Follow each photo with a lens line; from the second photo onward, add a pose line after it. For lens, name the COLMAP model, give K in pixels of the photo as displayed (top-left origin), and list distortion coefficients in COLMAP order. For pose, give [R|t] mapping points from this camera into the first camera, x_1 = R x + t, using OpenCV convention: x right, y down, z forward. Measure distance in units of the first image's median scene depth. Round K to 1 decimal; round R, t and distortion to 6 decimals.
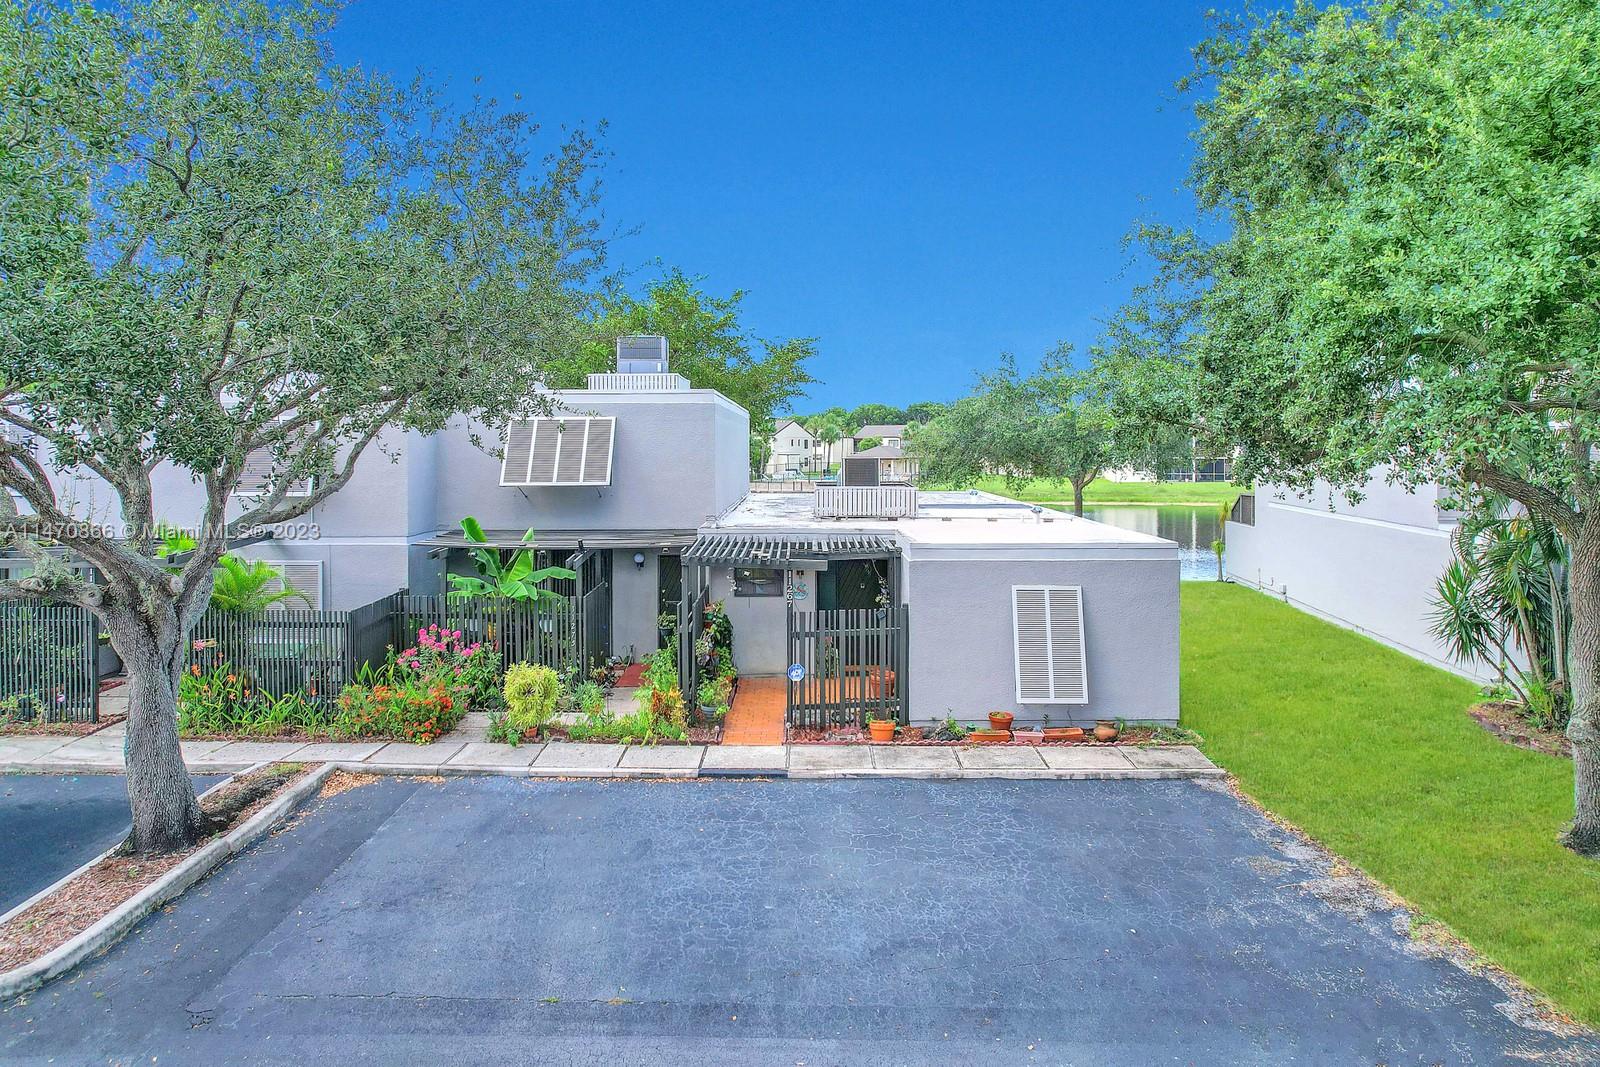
lens RADIAL K [[1045.3, 0, 791.2], [0, 1045.3, 487.7], [0, 0, 1]] dist [-0.055135, 0.033522]
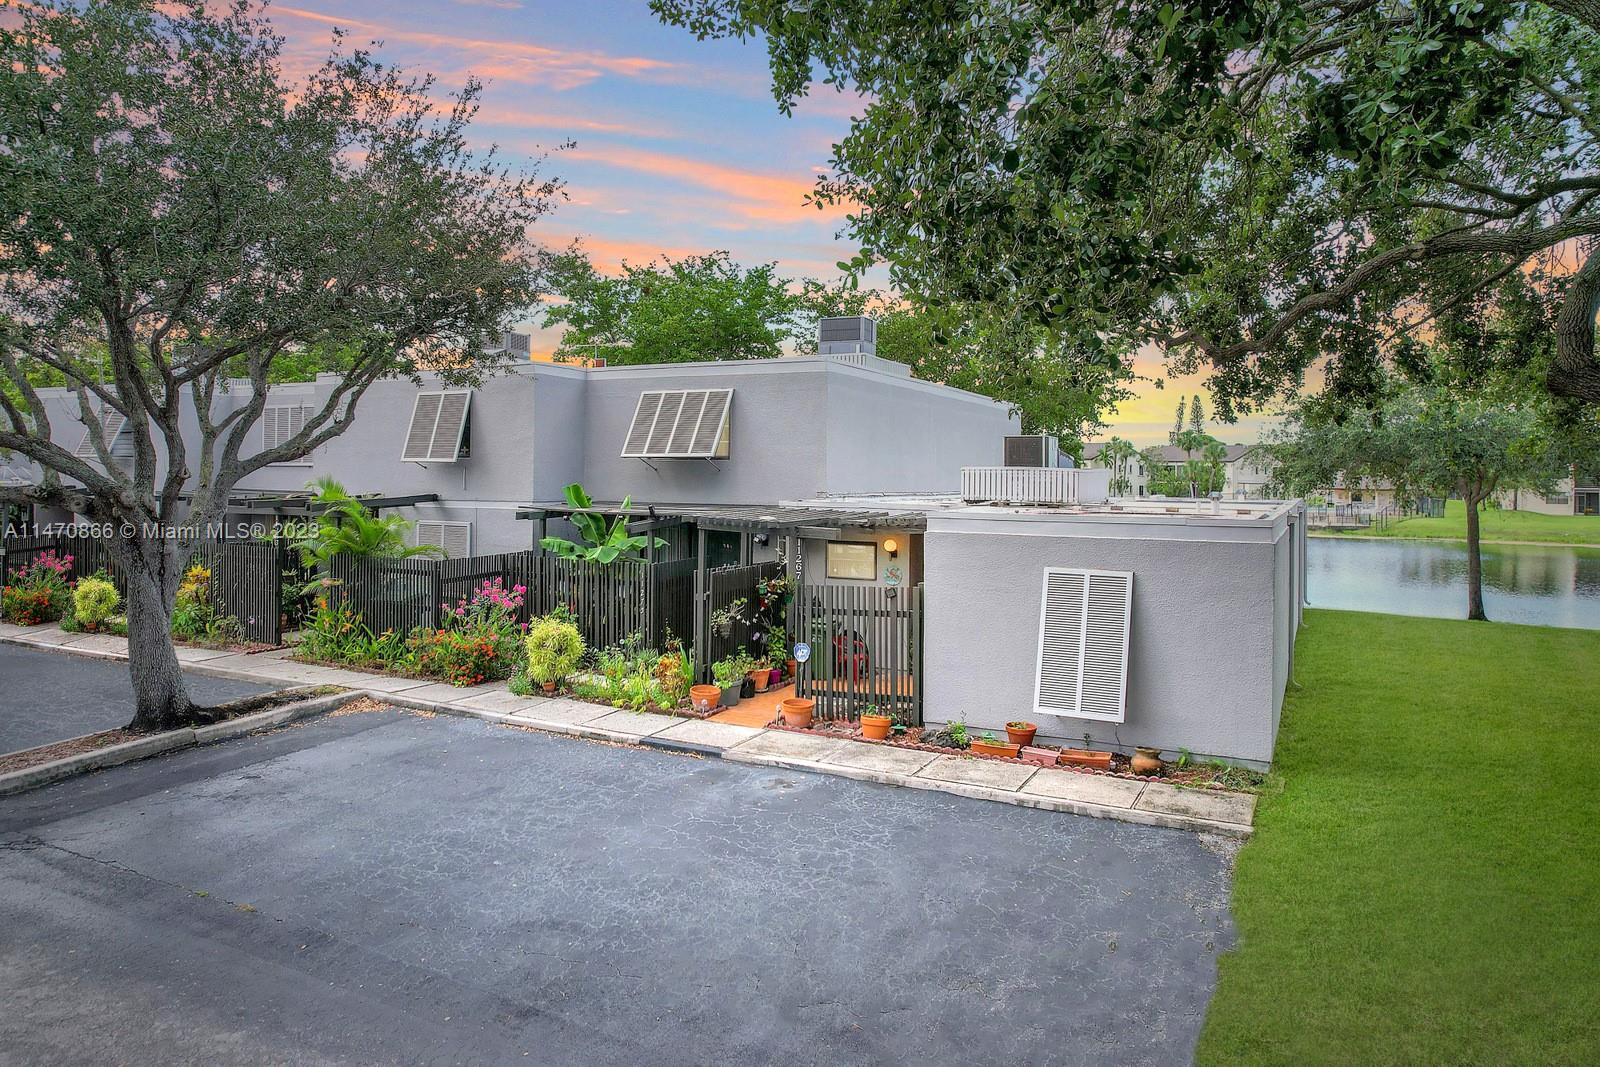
lens RADIAL K [[1045.3, 0, 788.2], [0, 1045.3, 523.3], [0, 0, 1]] dist [-0.055135, 0.033522]
pose [[0.893687, 0.031663, -0.447572, 0.428111], [-0.031048, 0.999480, 0.008712, 0.064936], [0.447615, 0.006110, 0.894205, 0.213753]]
